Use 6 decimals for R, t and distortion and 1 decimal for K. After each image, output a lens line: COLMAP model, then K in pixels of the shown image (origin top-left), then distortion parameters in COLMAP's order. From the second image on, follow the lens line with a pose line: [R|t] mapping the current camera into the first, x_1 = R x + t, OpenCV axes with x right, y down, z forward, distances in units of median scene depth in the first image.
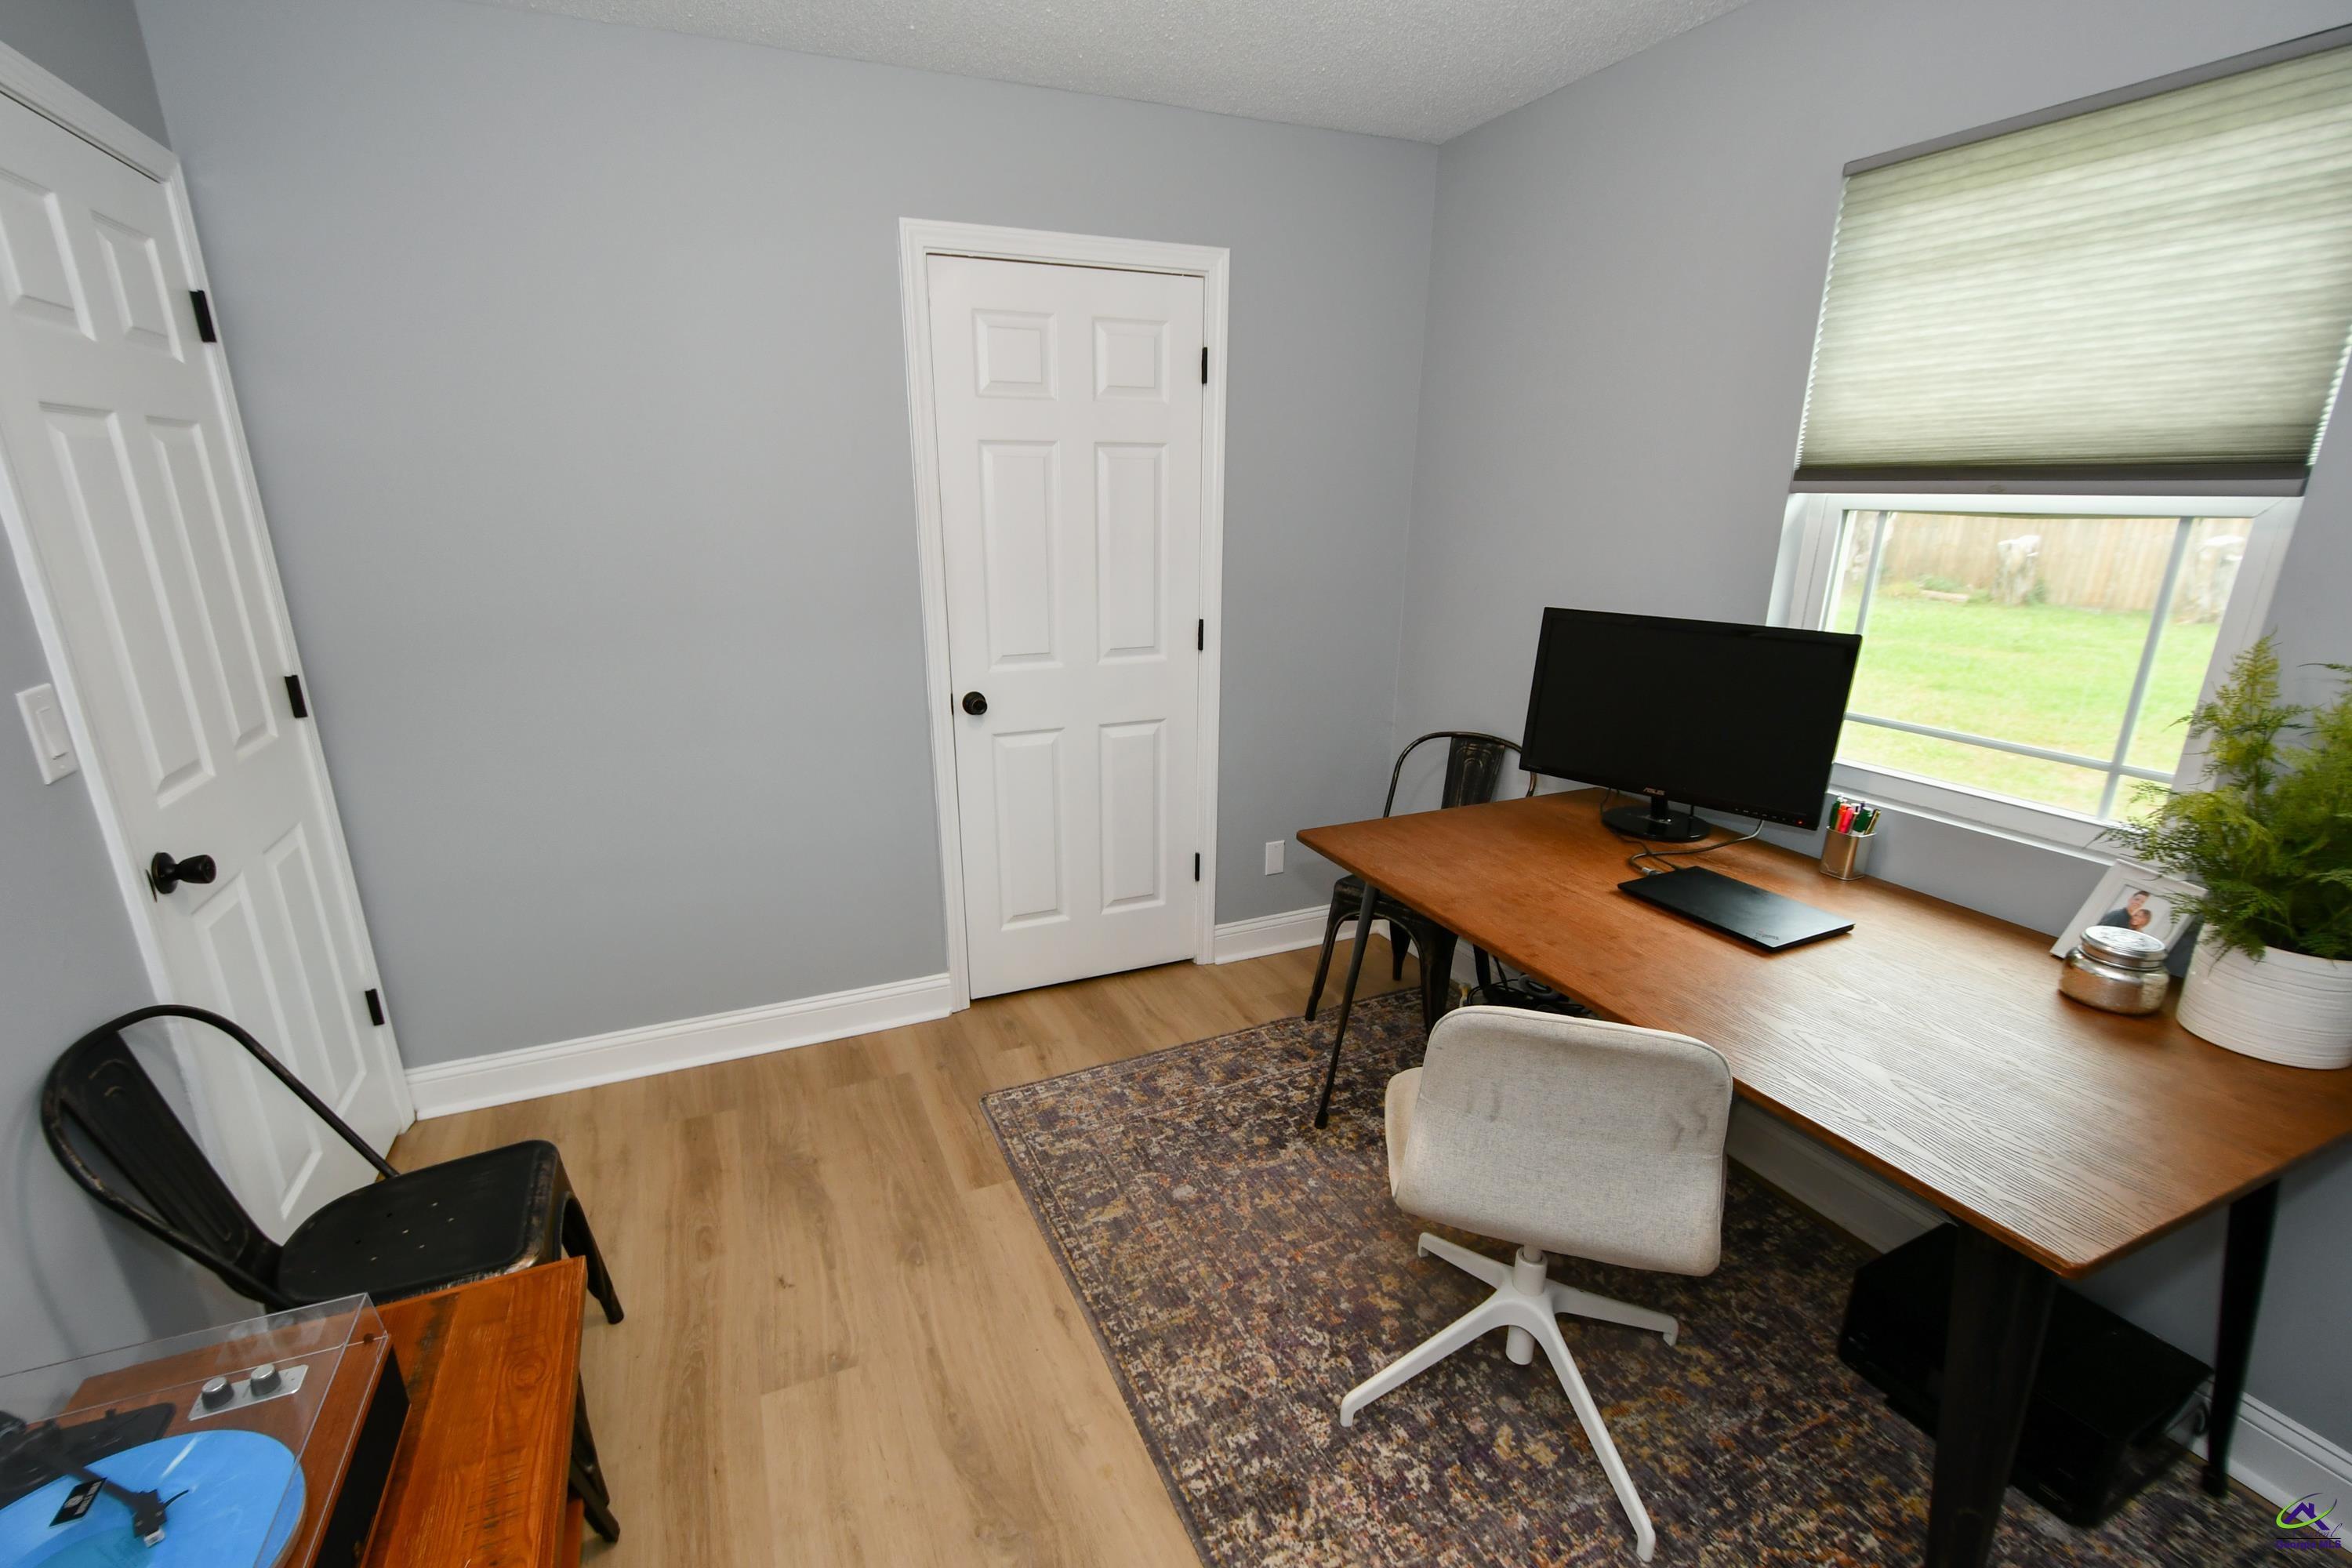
lens RADIAL K [[1027.2, 0, 1146.8], [0, 1027.2, 815.7], [0, 0, 1]] dist [0.004639, -0.006297]
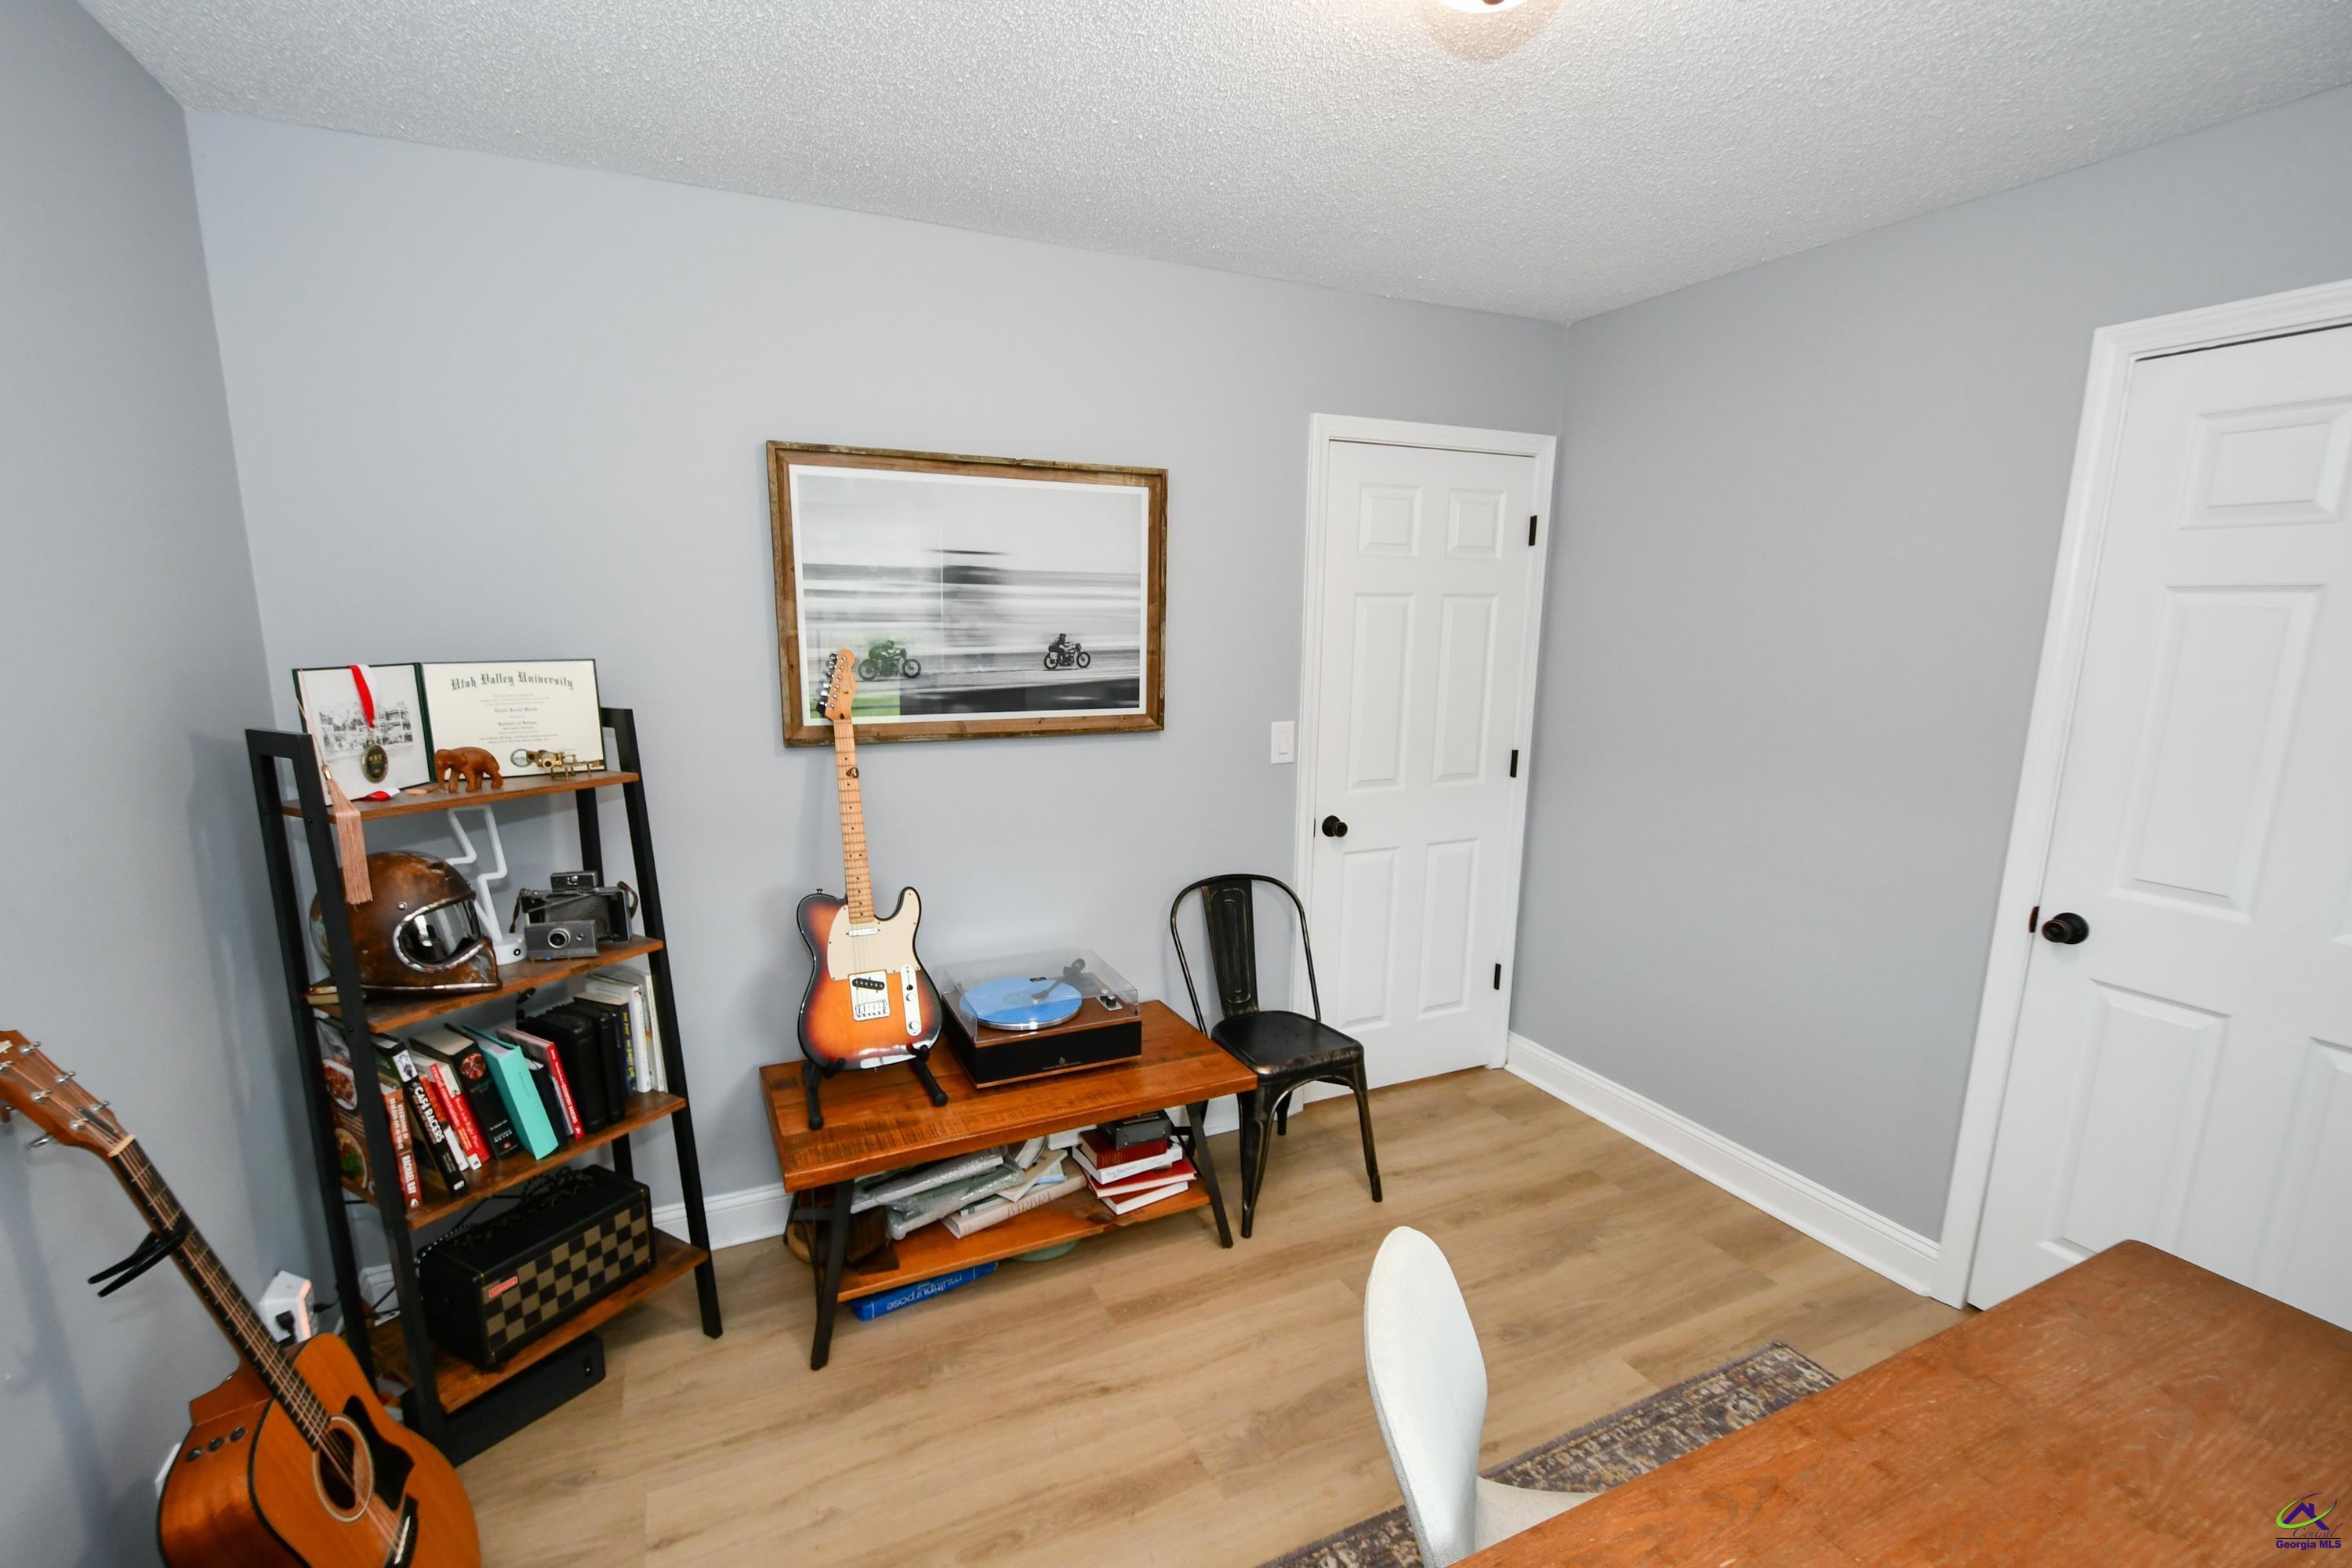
lens RADIAL K [[1027.2, 0, 1146.8], [0, 1027.2, 815.7], [0, 0, 1]] dist [0.004639, -0.006297]
pose [[0.020554, 0.193614, -0.980862, 0.754823], [-0.305227, 0.935448, 0.178254, -0.163861], [0.952058, 0.295722, 0.078324, 0.407615]]
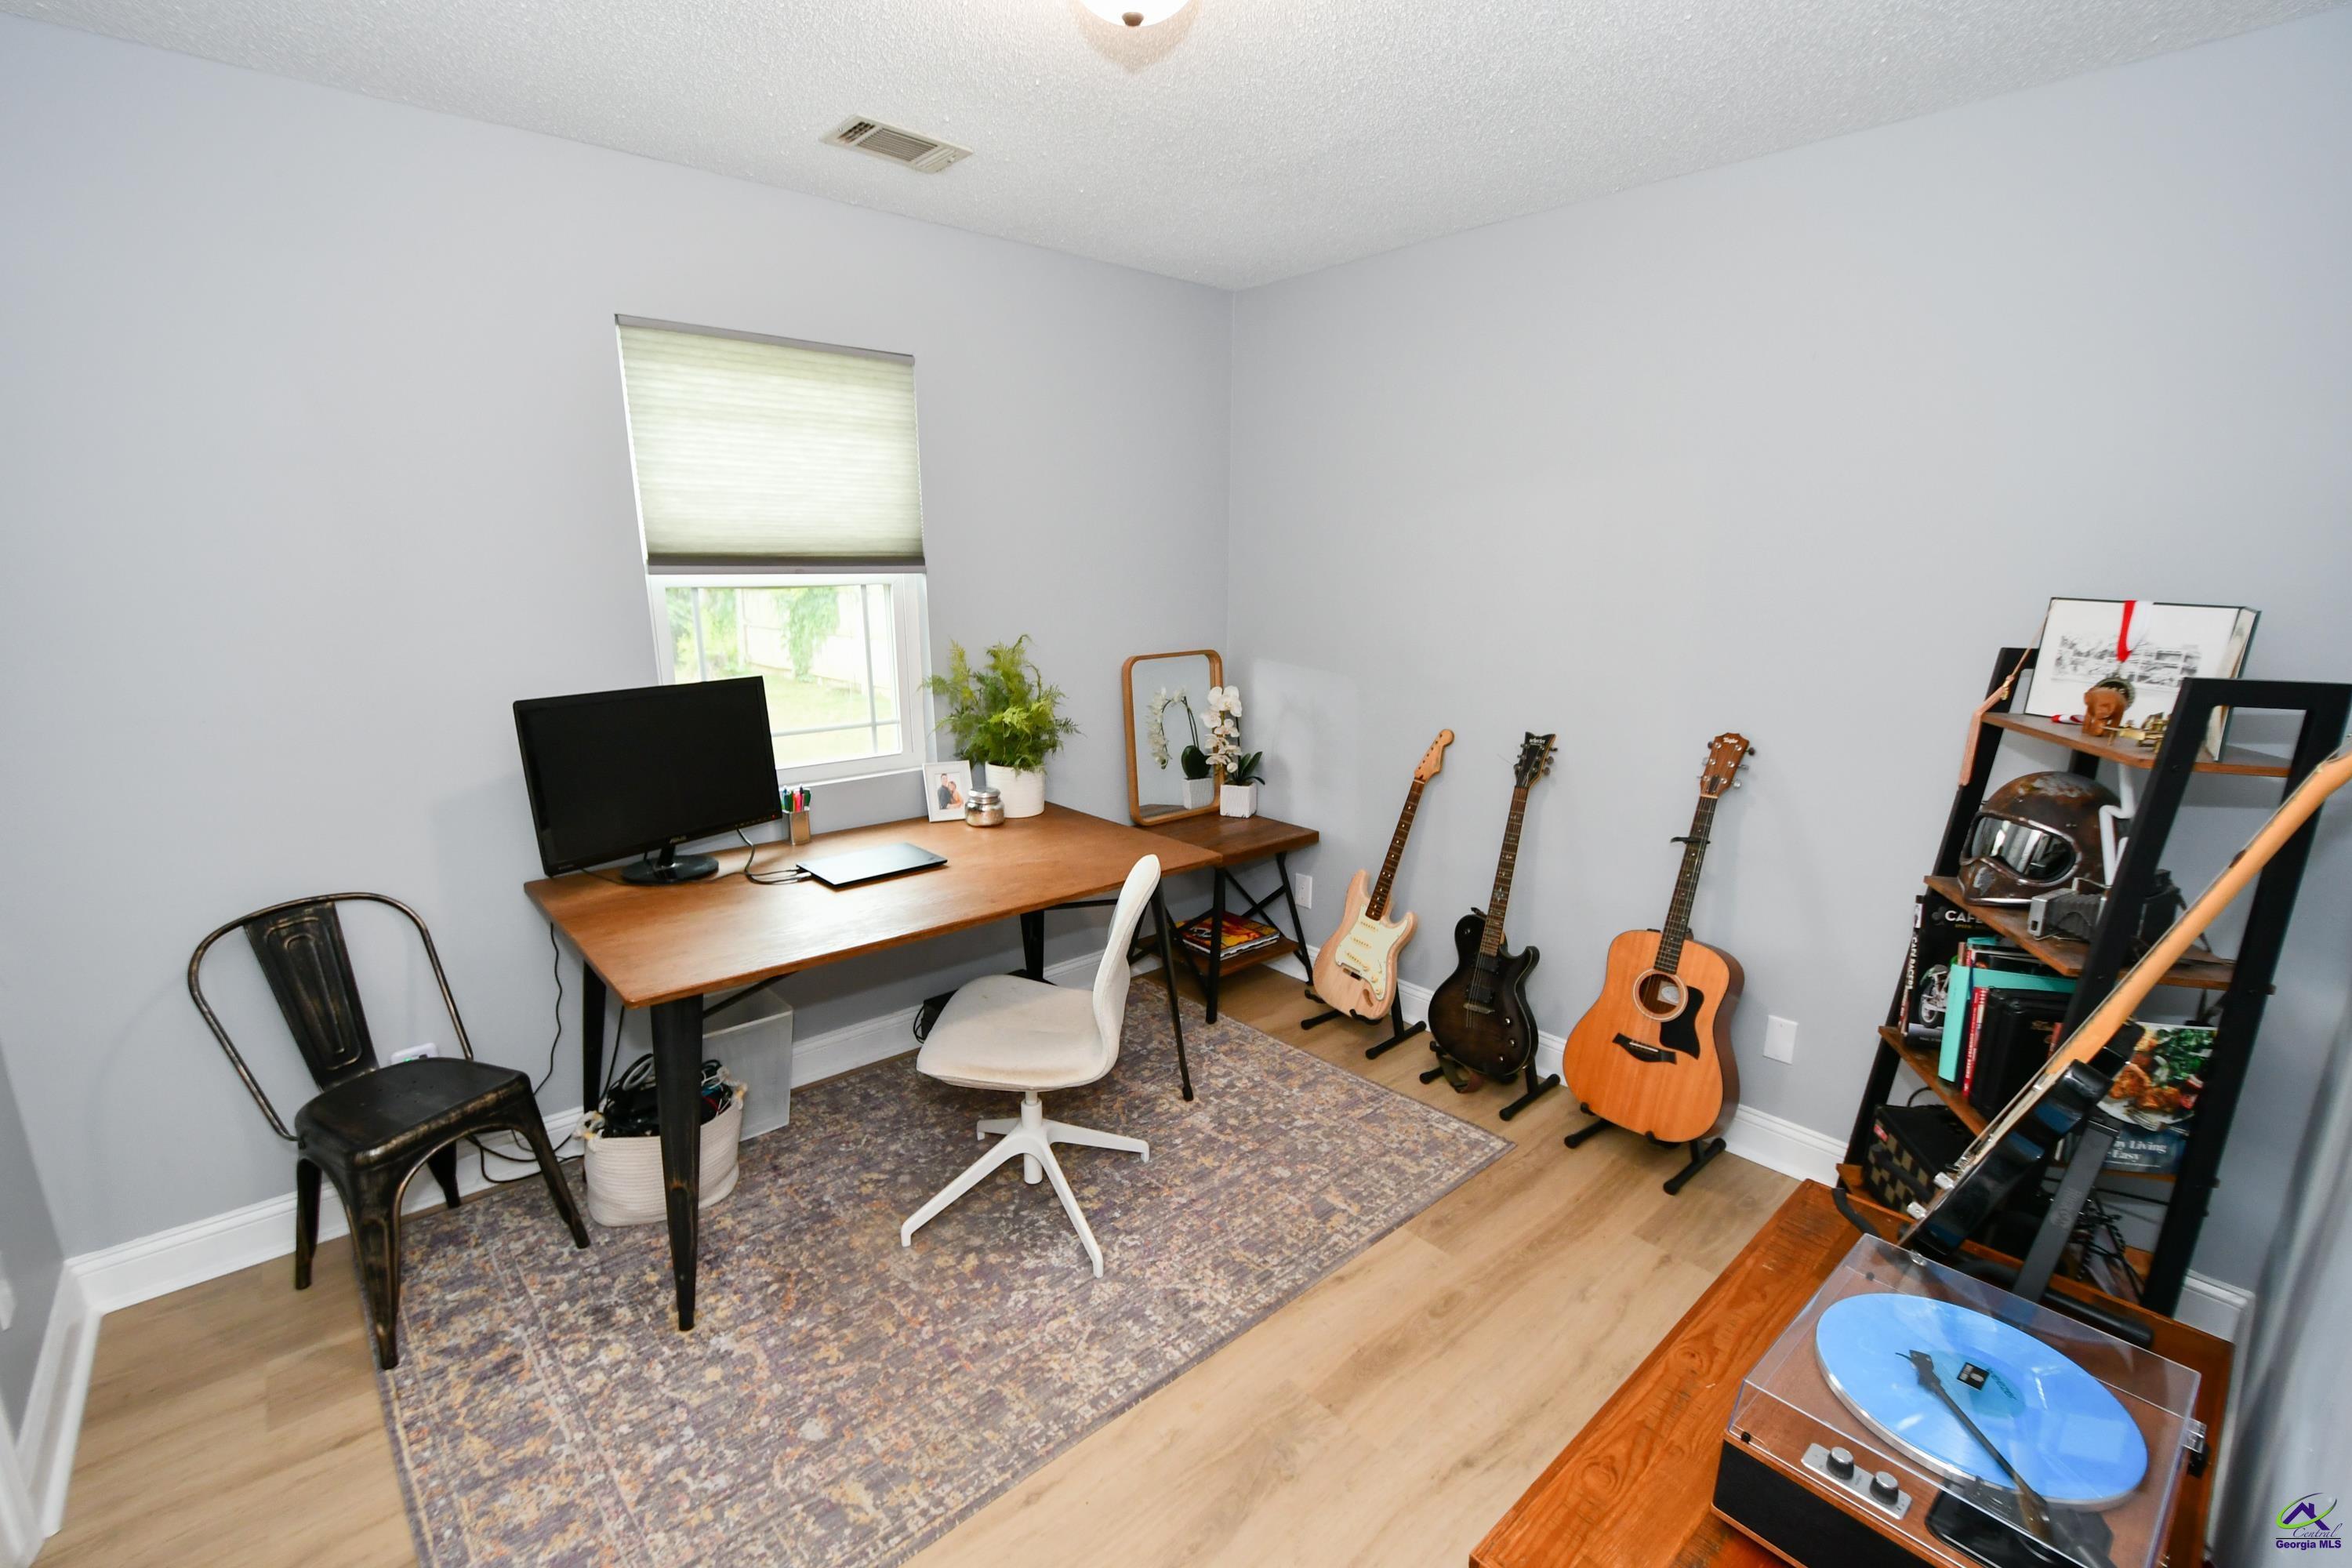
lens RADIAL K [[1027.2, 0, 1146.8], [0, 1027.2, 815.7], [0, 0, 1]] dist [0.004639, -0.006297]
pose [[-0.292939, -0.232689, 0.927385, -0.775115], [0.284457, 0.904806, 0.316877, -0.290191], [-0.912837, 0.356627, -0.198863, 0.854089]]
